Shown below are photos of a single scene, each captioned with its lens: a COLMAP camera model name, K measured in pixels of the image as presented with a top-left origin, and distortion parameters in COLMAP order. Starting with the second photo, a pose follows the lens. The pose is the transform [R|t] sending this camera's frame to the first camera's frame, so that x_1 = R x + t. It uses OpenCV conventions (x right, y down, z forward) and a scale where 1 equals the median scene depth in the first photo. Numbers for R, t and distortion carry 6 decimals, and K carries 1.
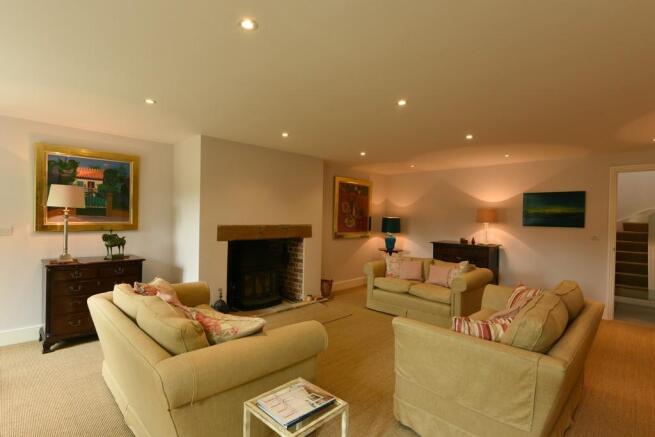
lens RADIAL K [[325.0, 0, 326.8], [0, 325.0, 219.2], [0, 0, 1]] dist [-0.006277, 0.000715]
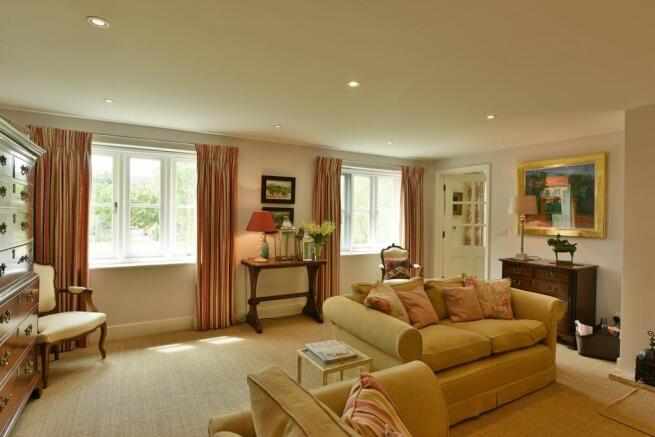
lens RADIAL K [[352.6, 0, 323.9], [0, 352.6, 216.6], [0, 0, 1]] dist [0.006124, 0.000429]
pose [[-0.267588, -0.018564, -0.963355, 0.616357], [-0.023987, 0.999633, -0.012600, 0.006648], [0.963235, 0.019737, -0.267935, 0.618146]]
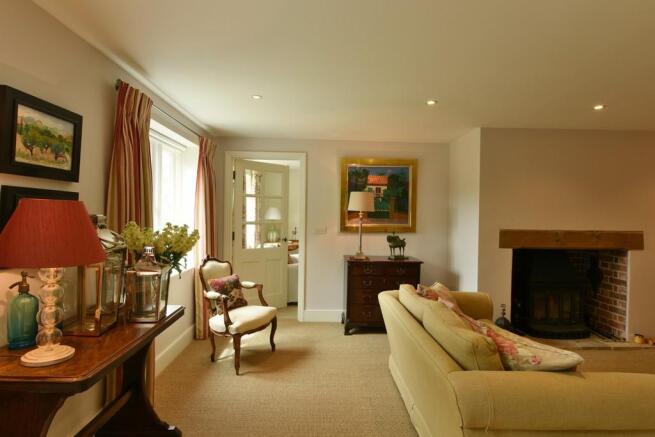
lens RADIAL K [[359.6, 0, 324.9], [0, 359.6, 217.8], [0, 0, 1]] dist [0.007397, -0.003985]
pose [[0.726067, -0.001506, -0.687622, -0.021195], [-0.006629, 0.999936, -0.009190, -0.000307], [0.687592, 0.011231, 0.726011, -0.010044]]
